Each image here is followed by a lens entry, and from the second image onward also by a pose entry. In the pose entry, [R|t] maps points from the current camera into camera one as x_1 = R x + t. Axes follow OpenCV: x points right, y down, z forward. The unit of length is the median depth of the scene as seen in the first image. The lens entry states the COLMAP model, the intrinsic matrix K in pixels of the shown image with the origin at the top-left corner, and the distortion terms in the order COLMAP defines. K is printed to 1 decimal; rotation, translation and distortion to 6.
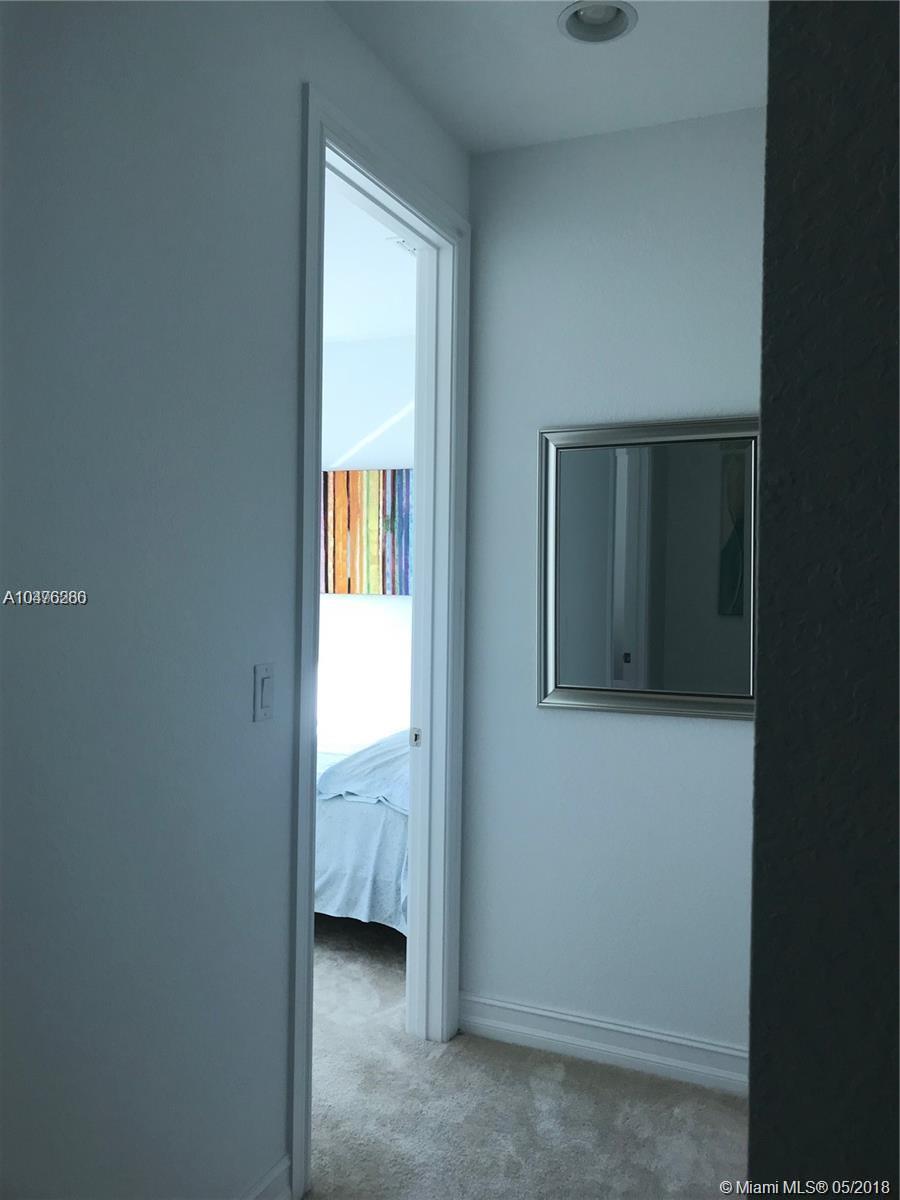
lens RADIAL K [[969.2, 0, 461.7], [0, 969.2, 595.6], [0, 0, 1]] dist [0.078722, -0.063903]
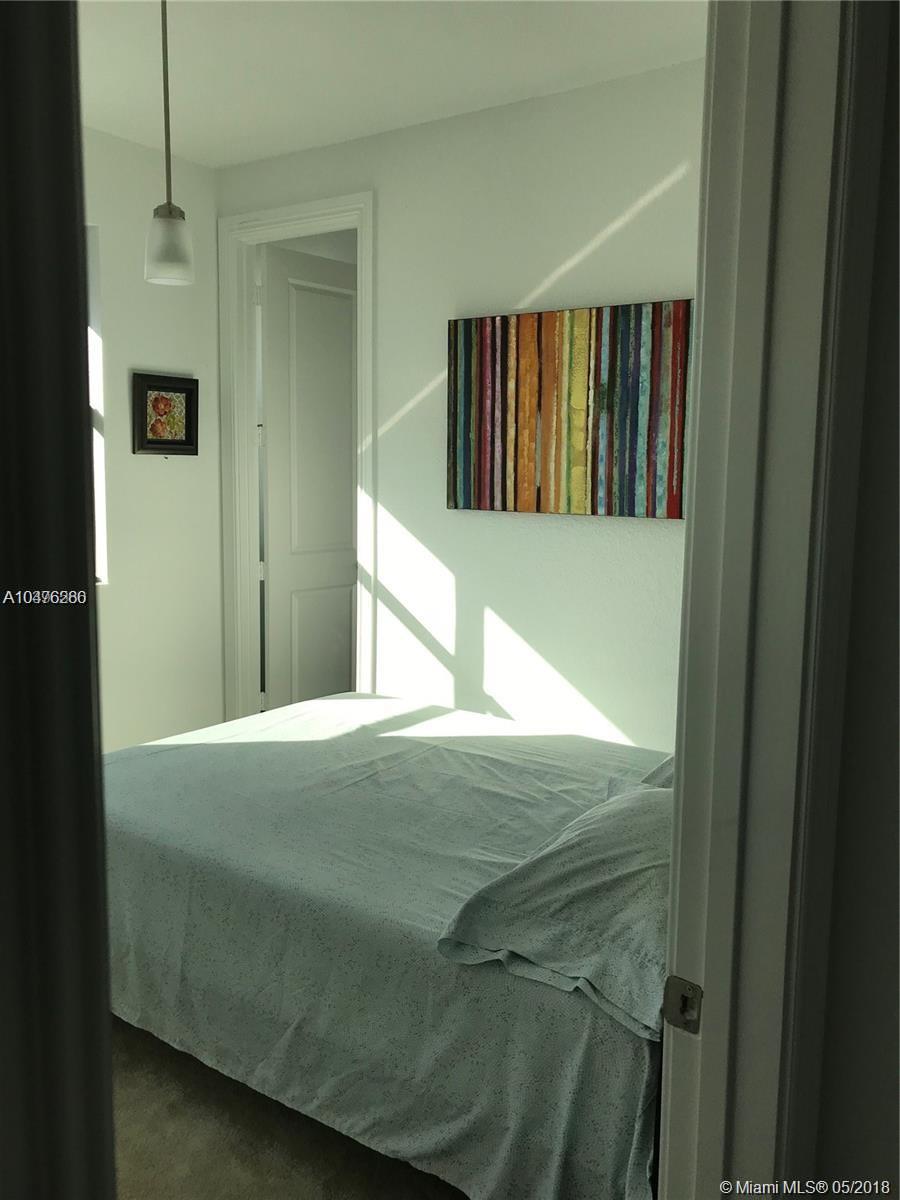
lens RADIAL K [[969.2, 0, 461.7], [0, 969.2, 595.6], [0, 0, 1]] dist [0.078722, -0.063903]
pose [[0.977672, 0.027572, -0.208318, -0.031799], [-0.005397, 0.994322, 0.106276, -0.015252], [0.210065, -0.102778, 0.972270, 0.372777]]
